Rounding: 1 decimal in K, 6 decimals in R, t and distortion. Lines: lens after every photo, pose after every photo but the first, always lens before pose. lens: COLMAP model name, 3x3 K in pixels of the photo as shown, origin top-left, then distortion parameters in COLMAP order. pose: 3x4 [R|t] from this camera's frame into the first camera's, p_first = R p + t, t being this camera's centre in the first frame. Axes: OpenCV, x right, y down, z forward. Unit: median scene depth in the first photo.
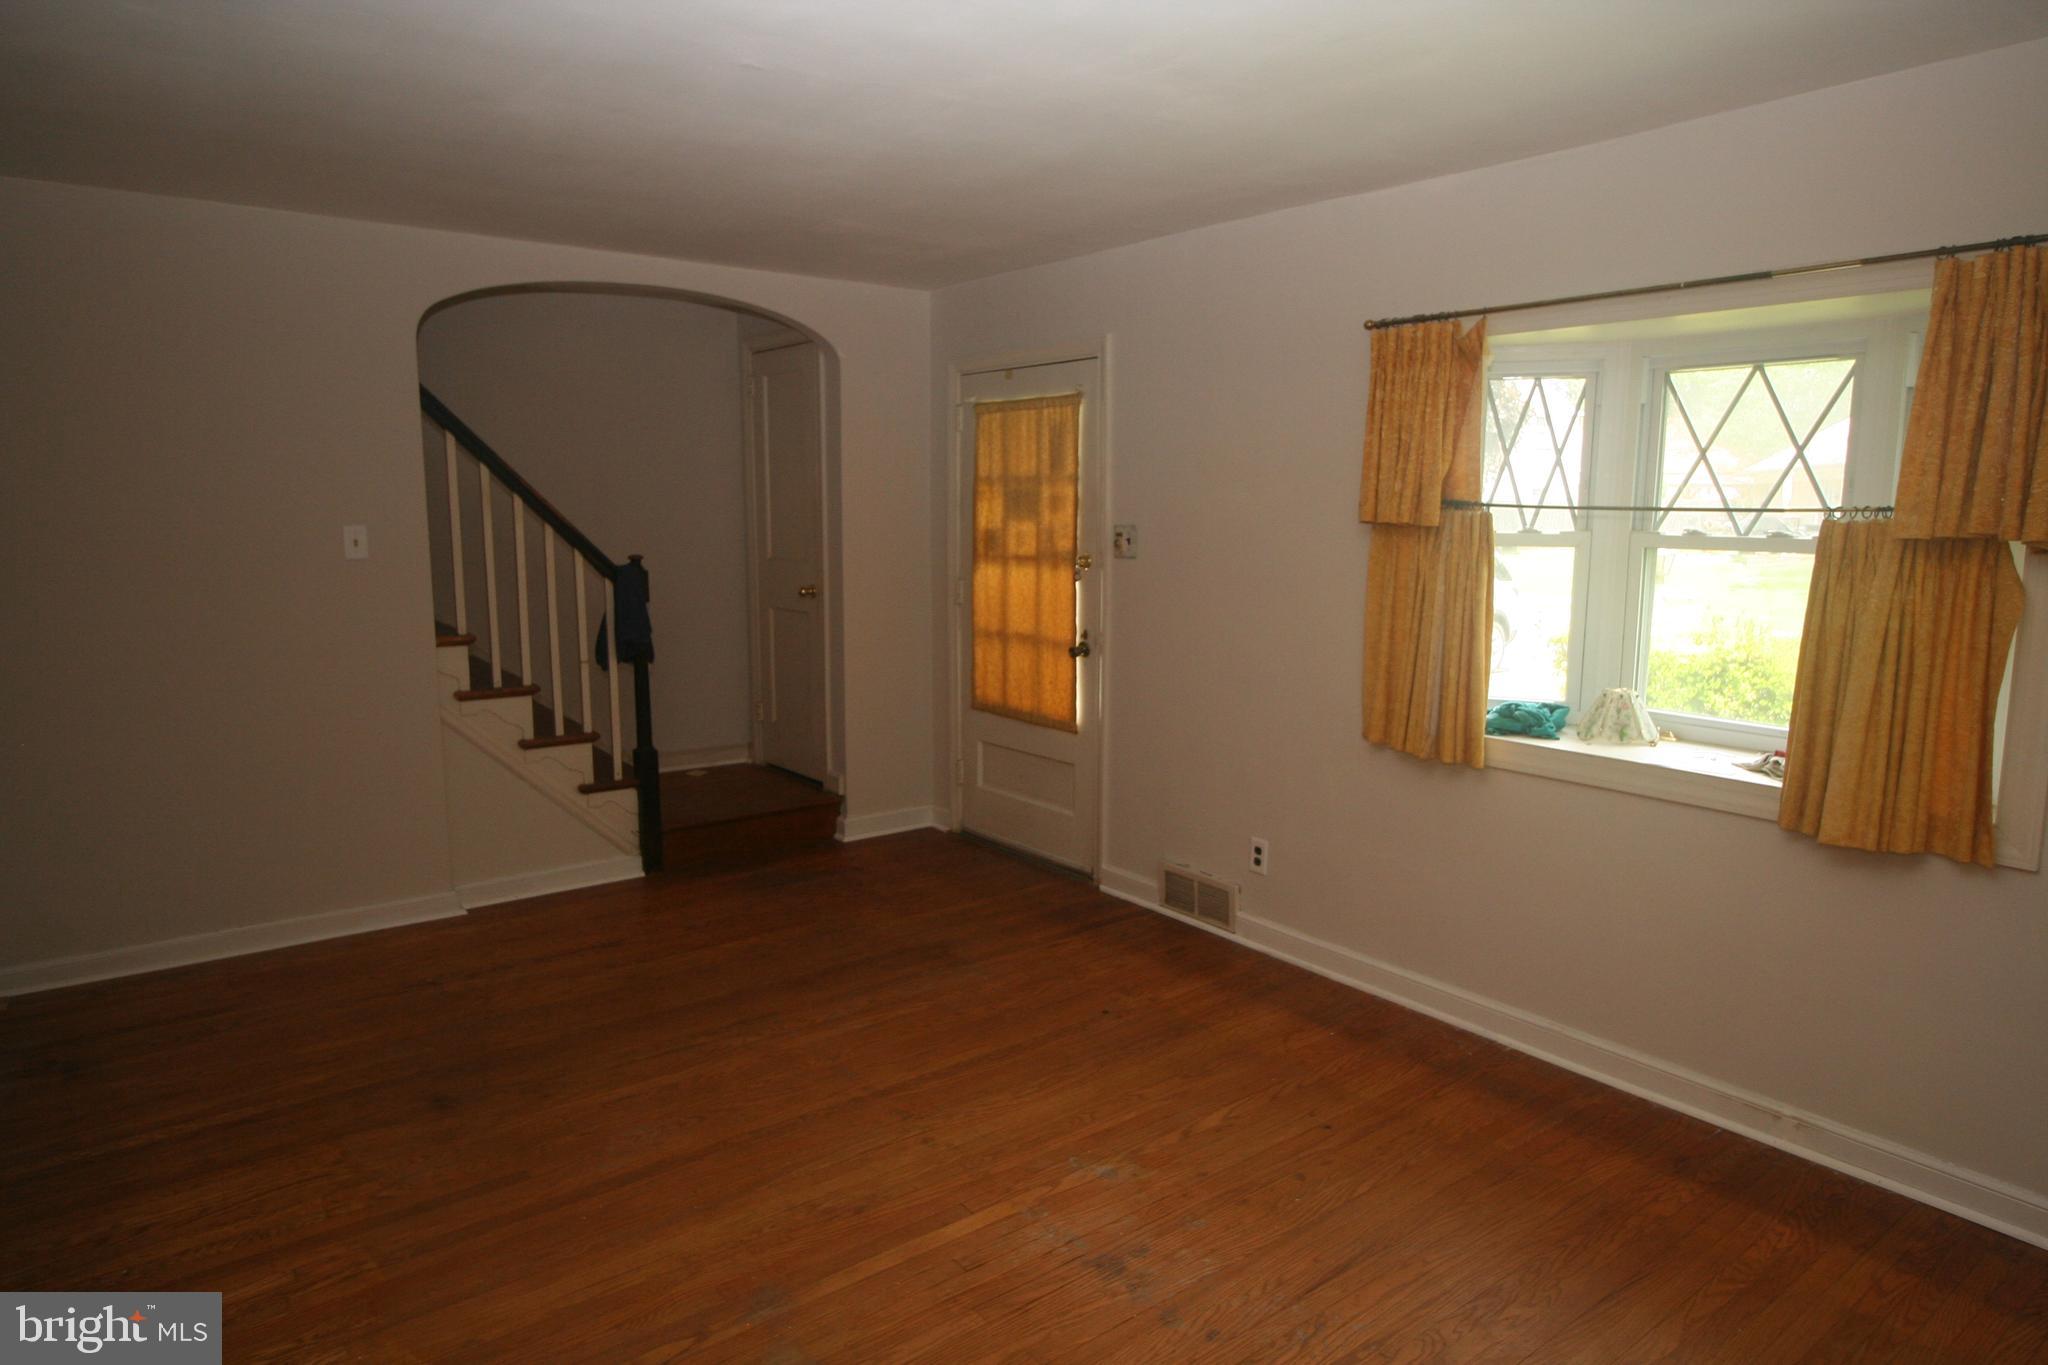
lens RADIAL K [[1280.9, 0, 1021.1], [0, 1280.9, 678.1], [0, 0, 1]] dist [0.021394, 0.000658]
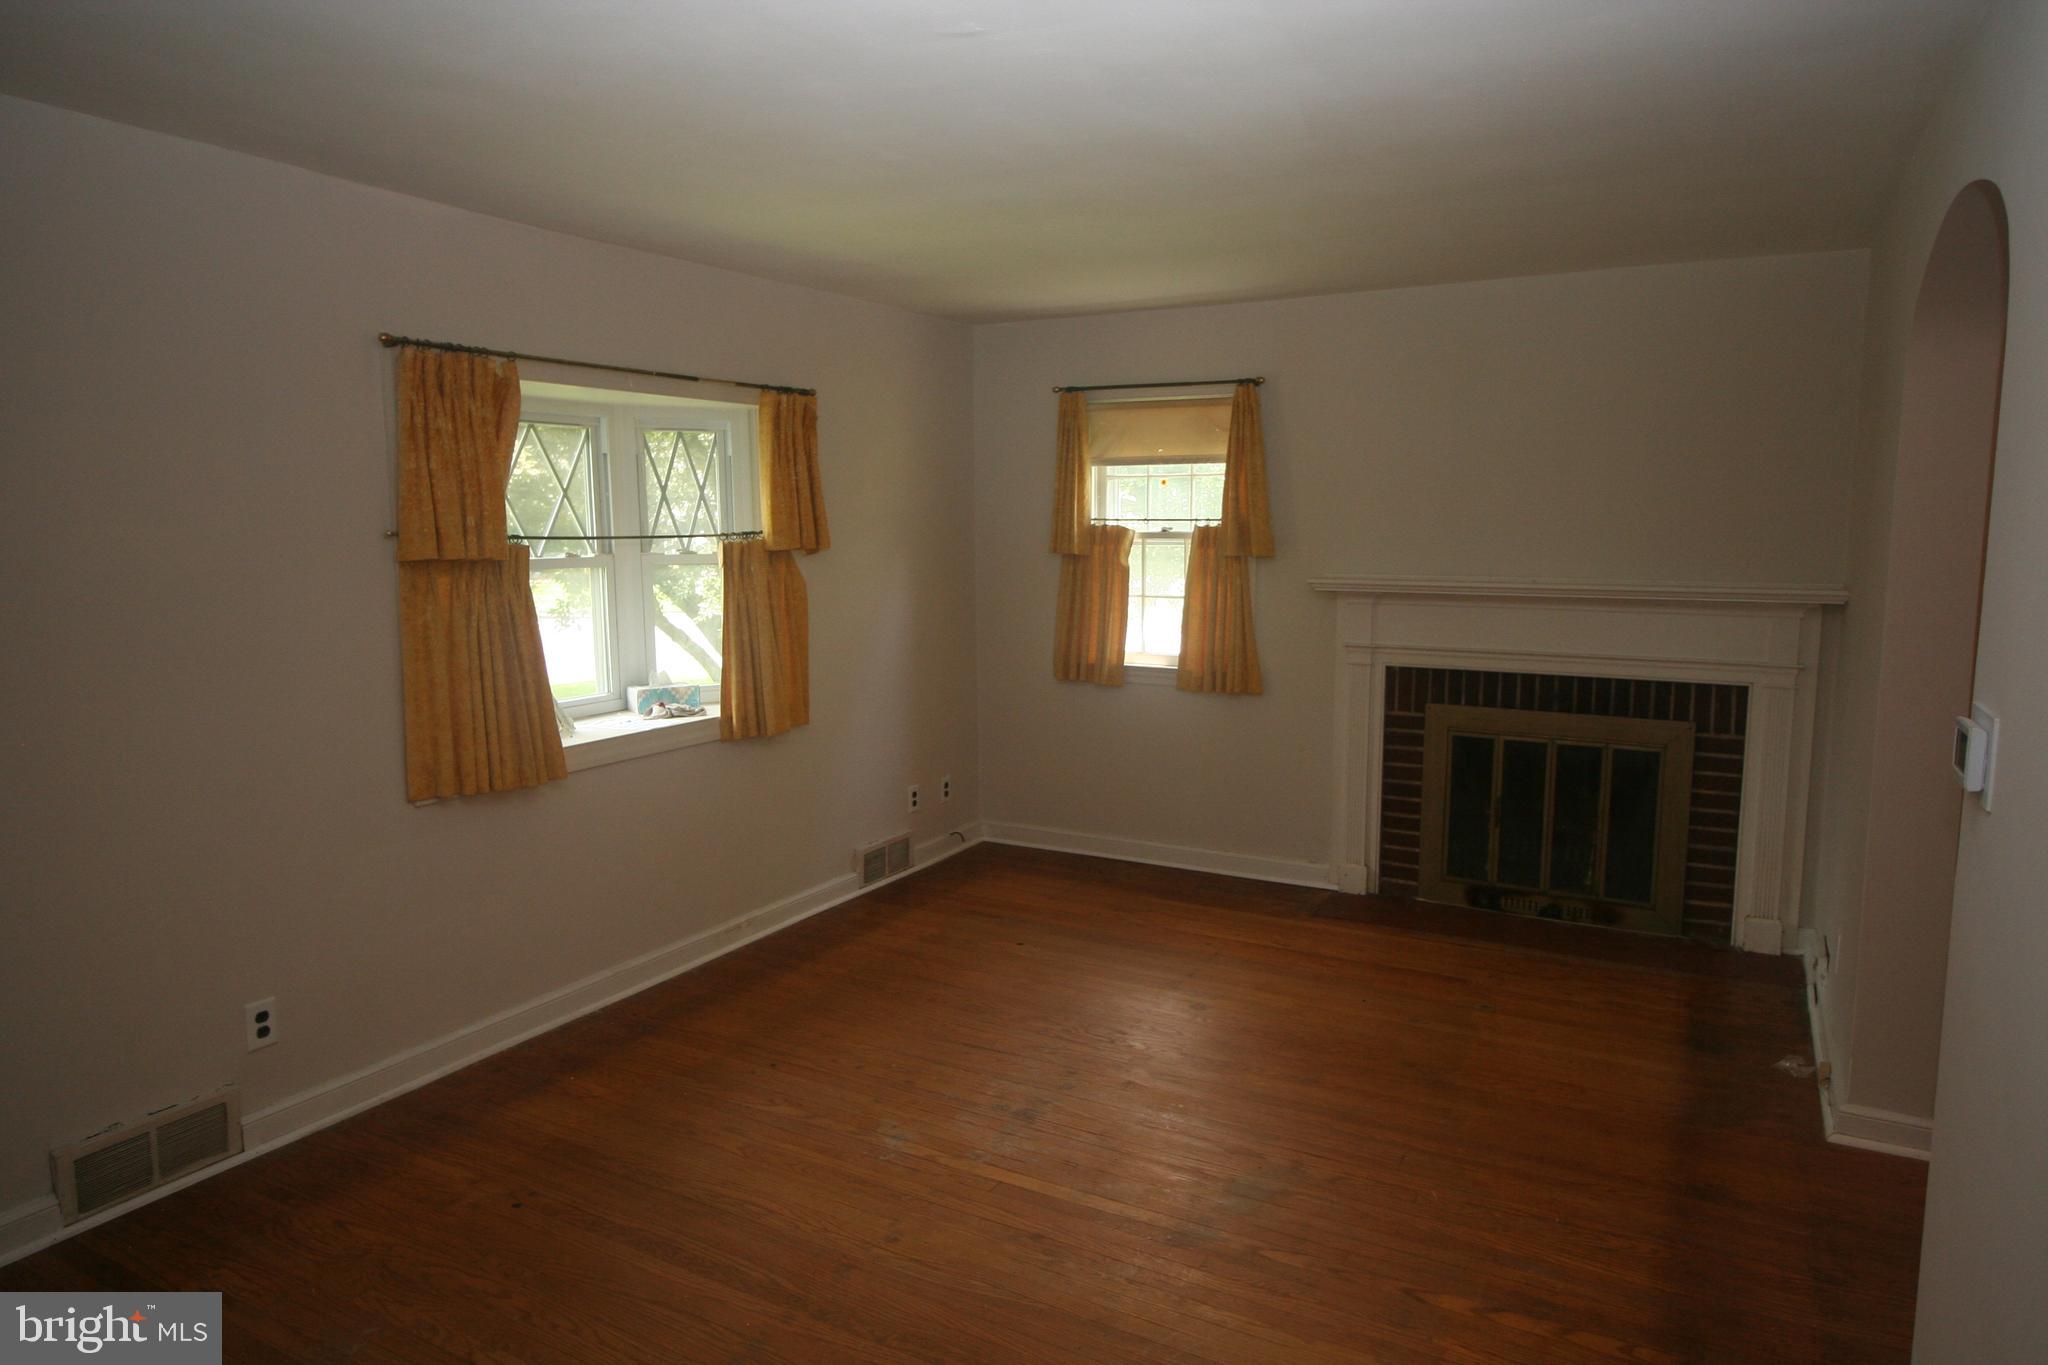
lens RADIAL K [[1280.9, 0, 1026.7], [0, 1280.9, 684.4], [0, 0, 1]] dist [0.021394, 0.000658]
pose [[-0.403318, -0.113460, 0.907999, -0.831358], [0.142069, 0.972487, 0.184623, -0.161156], [-0.903964, 0.203460, -0.376102, 1.099471]]
